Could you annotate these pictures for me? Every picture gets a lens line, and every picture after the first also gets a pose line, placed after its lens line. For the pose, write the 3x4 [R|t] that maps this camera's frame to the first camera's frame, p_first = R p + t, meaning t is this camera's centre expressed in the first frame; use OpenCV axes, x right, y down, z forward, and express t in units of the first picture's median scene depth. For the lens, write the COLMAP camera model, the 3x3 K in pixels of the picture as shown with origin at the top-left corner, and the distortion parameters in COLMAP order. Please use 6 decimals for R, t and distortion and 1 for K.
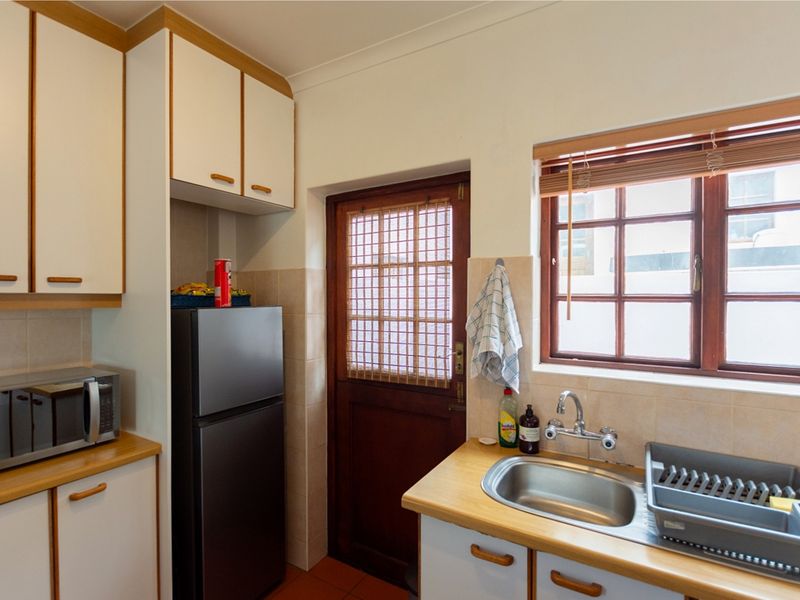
lens RADIAL K [[409.4, 0, 381.7], [0, 409.4, 299.4], [0, 0, 1]] dist [-0.019325, 0.003784]
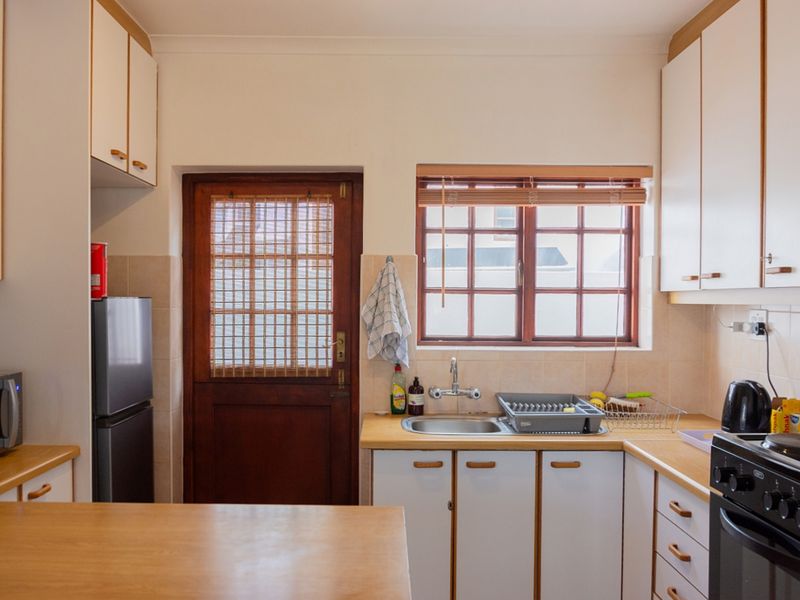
lens RADIAL K [[645.2, 0, 388.4], [0, 645.2, 298.9], [0, 0, 1]] dist [-0.039213, 0.018808]
pose [[0.846151, 0.003998, 0.532928, -0.649112], [-0.002020, 0.999989, -0.004294, 0.028429], [-0.532939, 0.002557, 0.846150, -0.525081]]
